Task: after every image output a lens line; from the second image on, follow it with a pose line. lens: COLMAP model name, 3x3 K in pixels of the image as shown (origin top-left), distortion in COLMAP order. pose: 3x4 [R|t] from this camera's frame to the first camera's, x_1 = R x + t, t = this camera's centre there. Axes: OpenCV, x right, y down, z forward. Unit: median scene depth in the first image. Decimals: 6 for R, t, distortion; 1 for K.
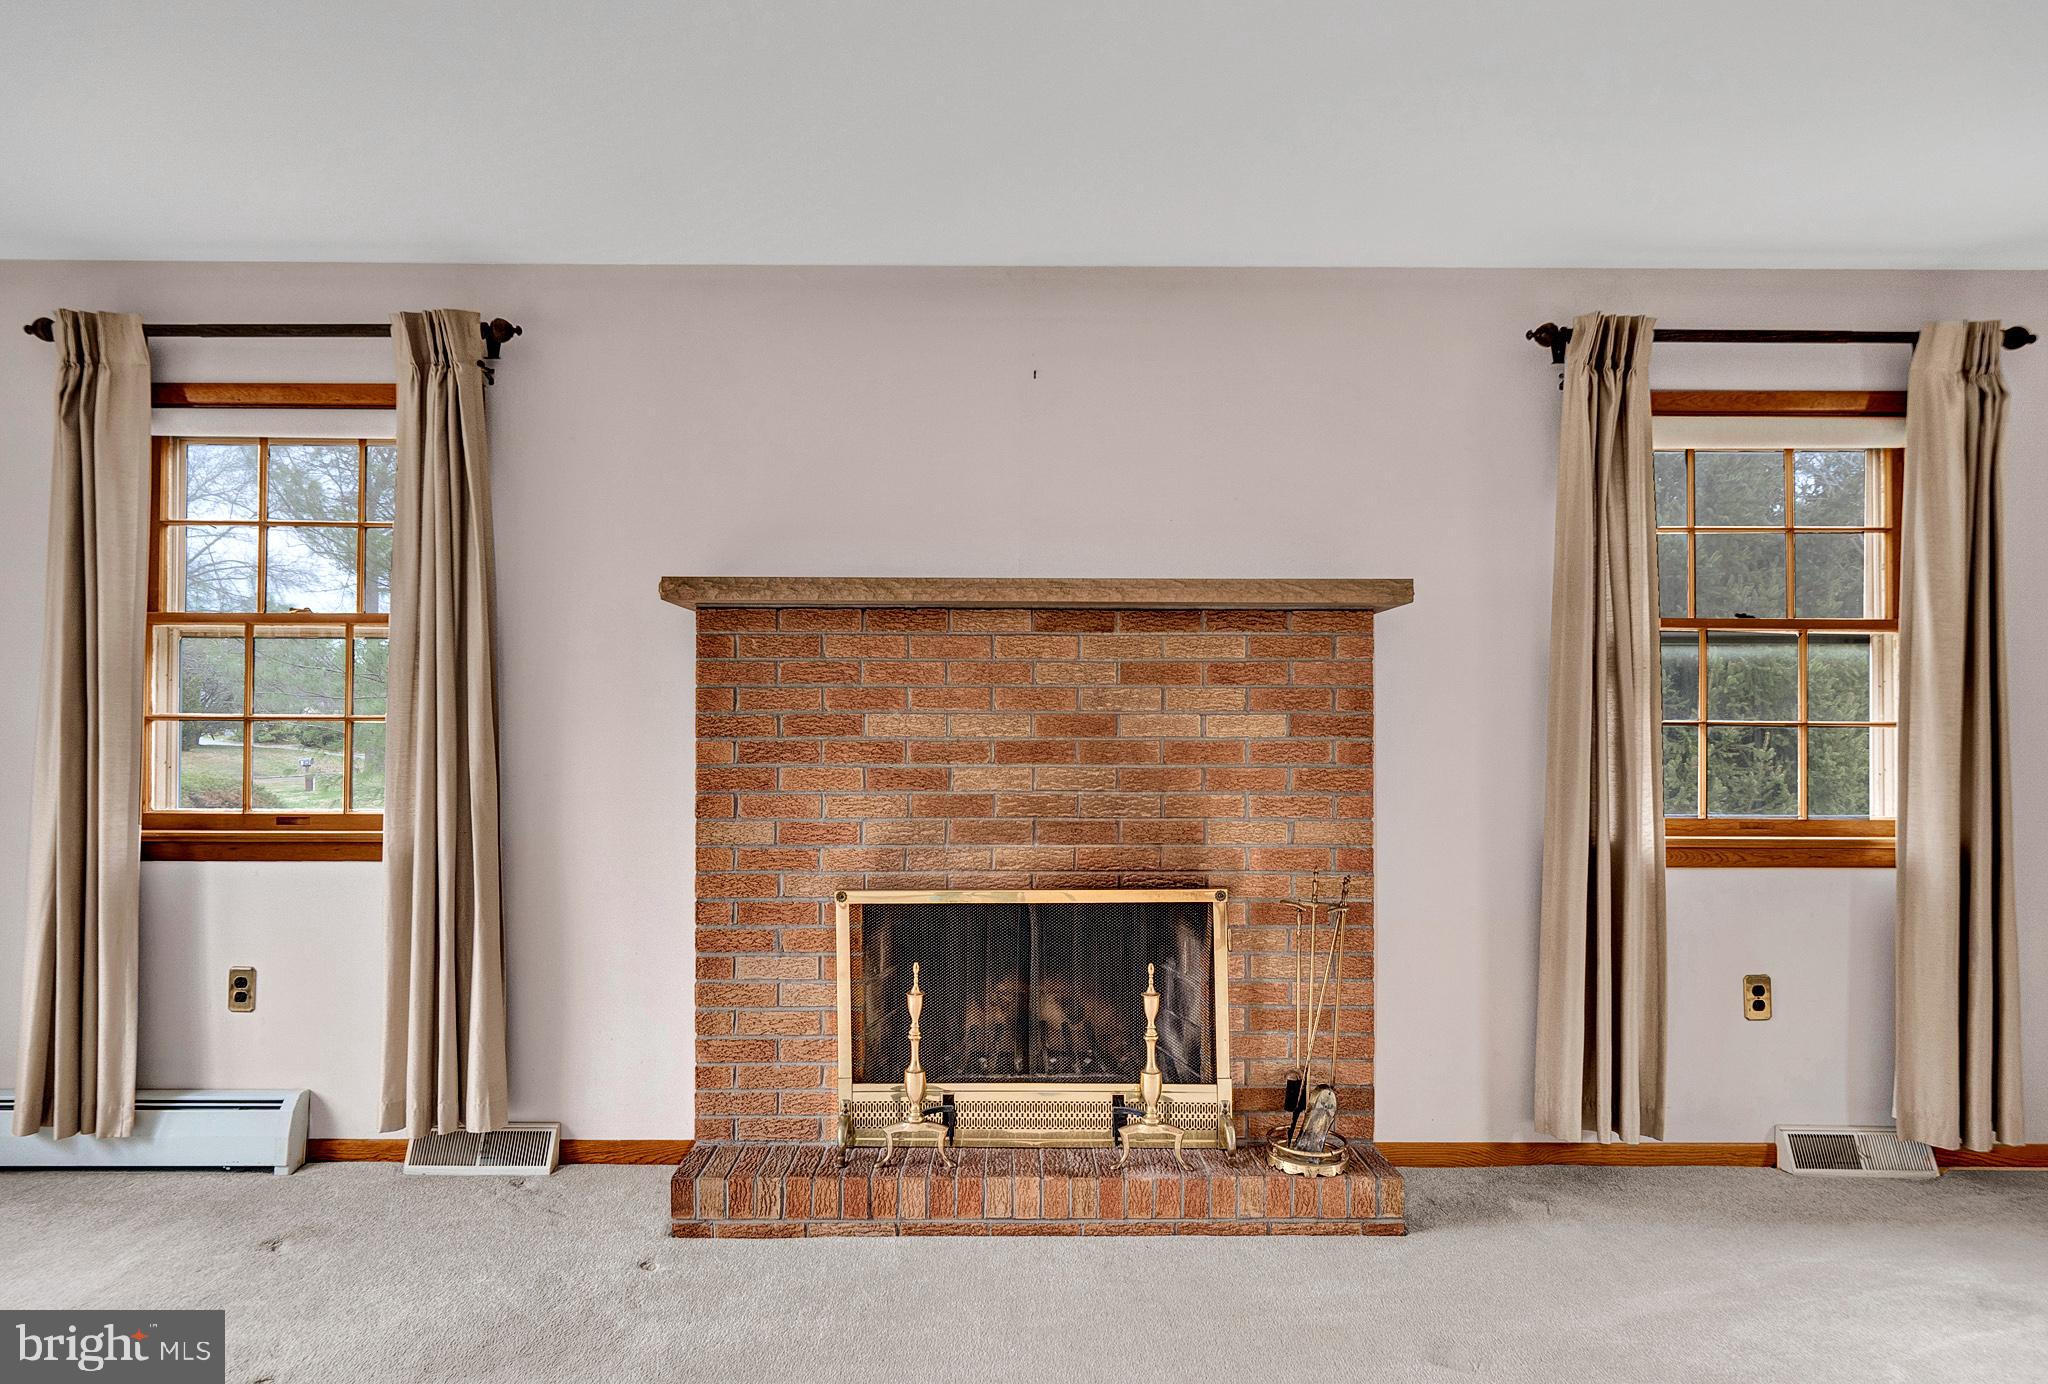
lens RADIAL K [[1170.9, 0, 1043.8], [0, 1170.9, 700.0], [0, 0, 1]] dist [-0.005367, 0.003903]
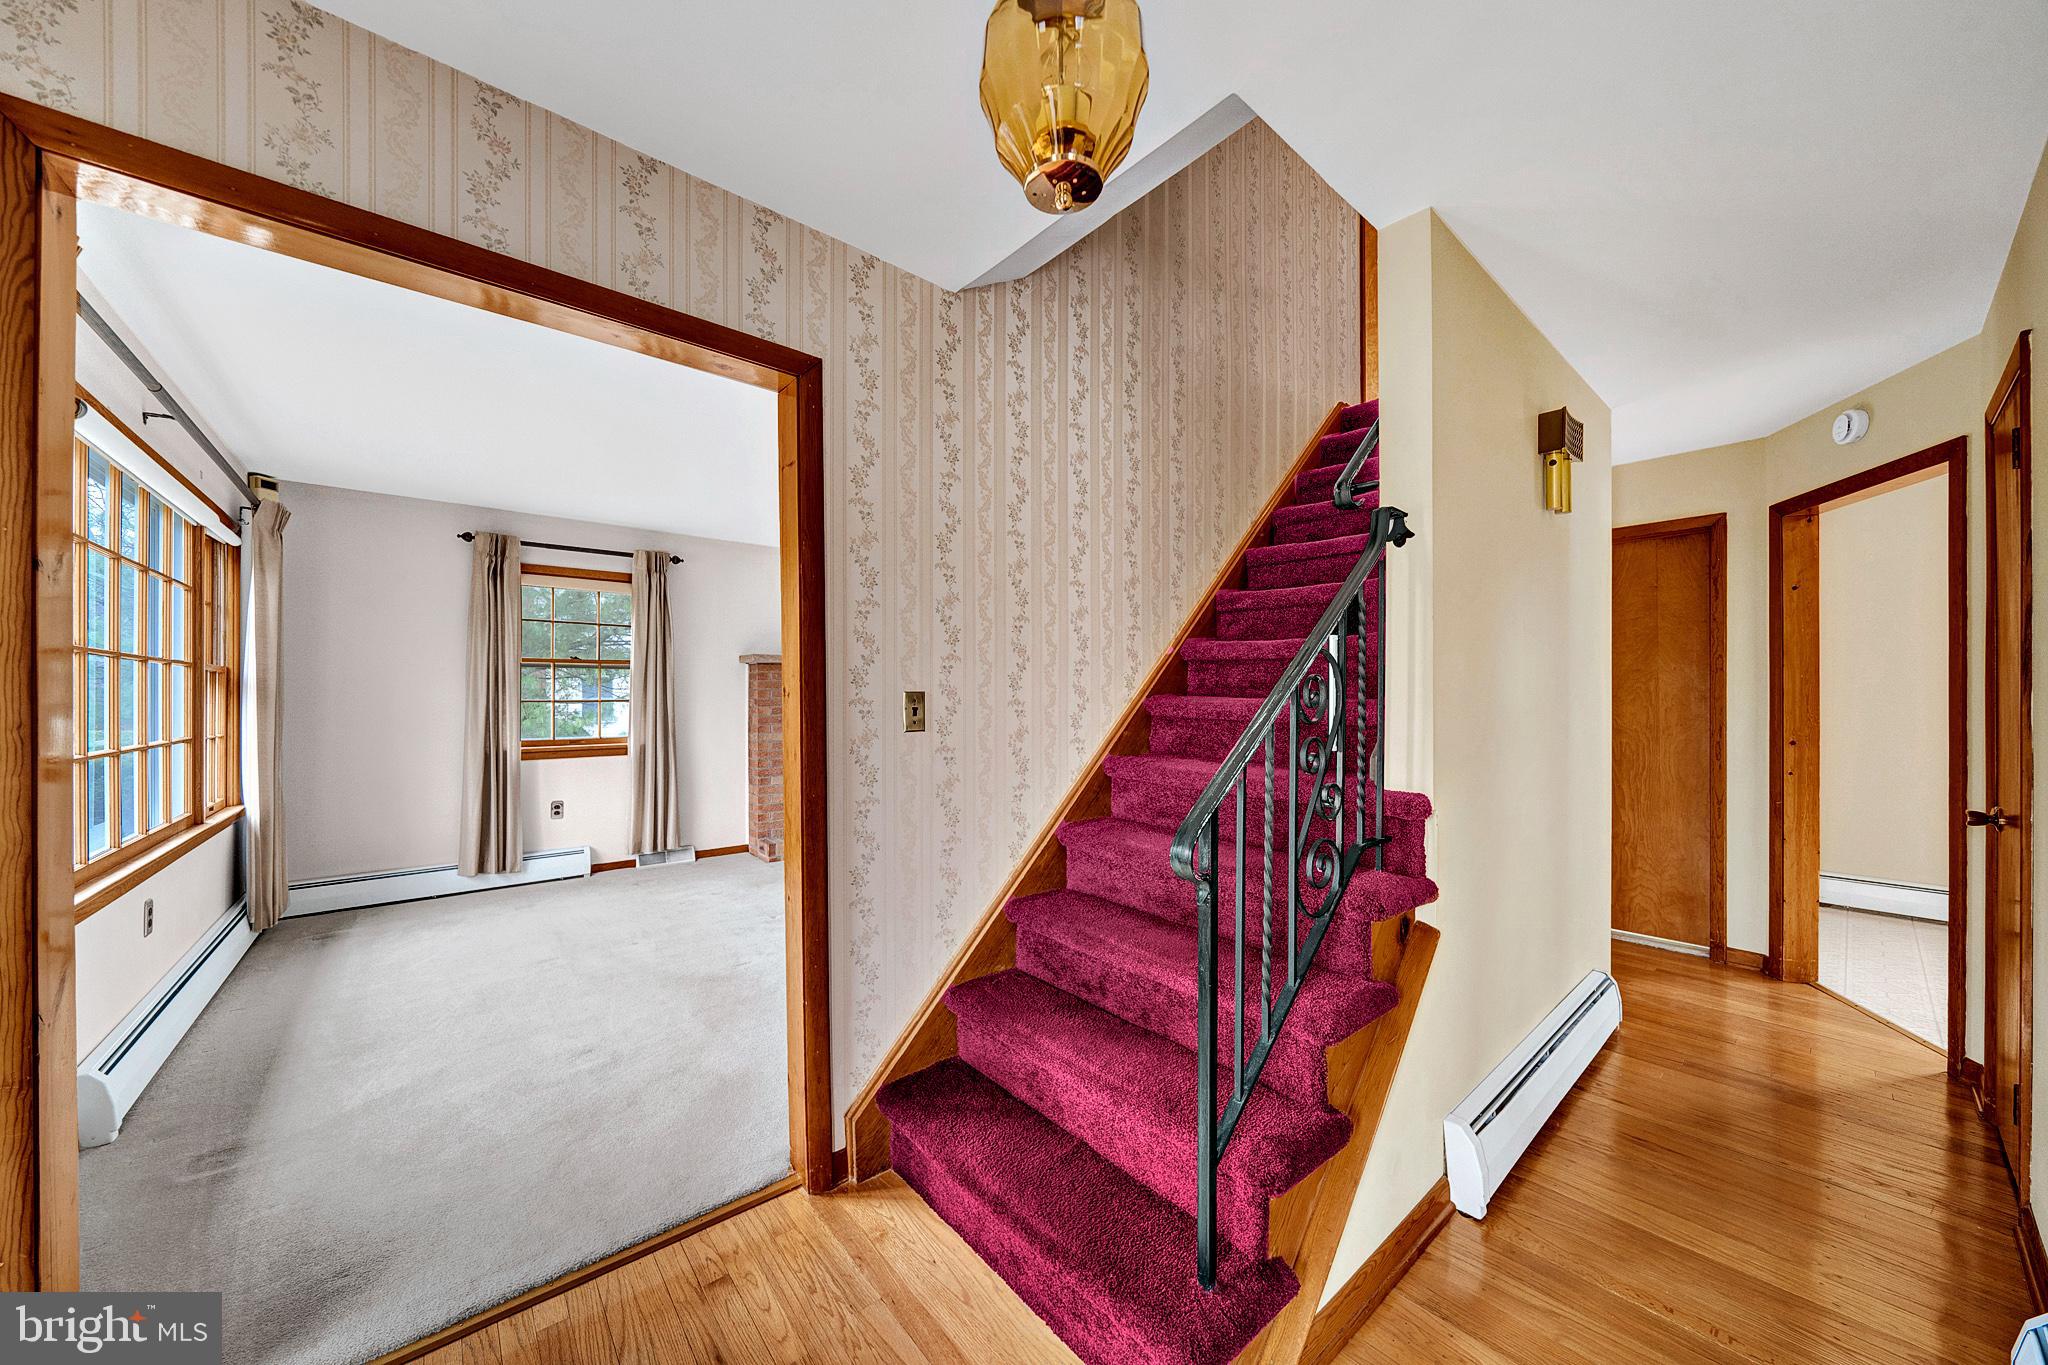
lens RADIAL K [[707.1, 0, 1007.4], [0, 707.1, 695.6], [0, 0, 1]] dist [-0.006972, 0.000532]
pose [[0.771188, -0.004503, 0.636592, -0.956607], [-0.007122, 0.999851, 0.015700, -0.028084], [-0.636568, -0.016641, 0.771041, -0.810646]]
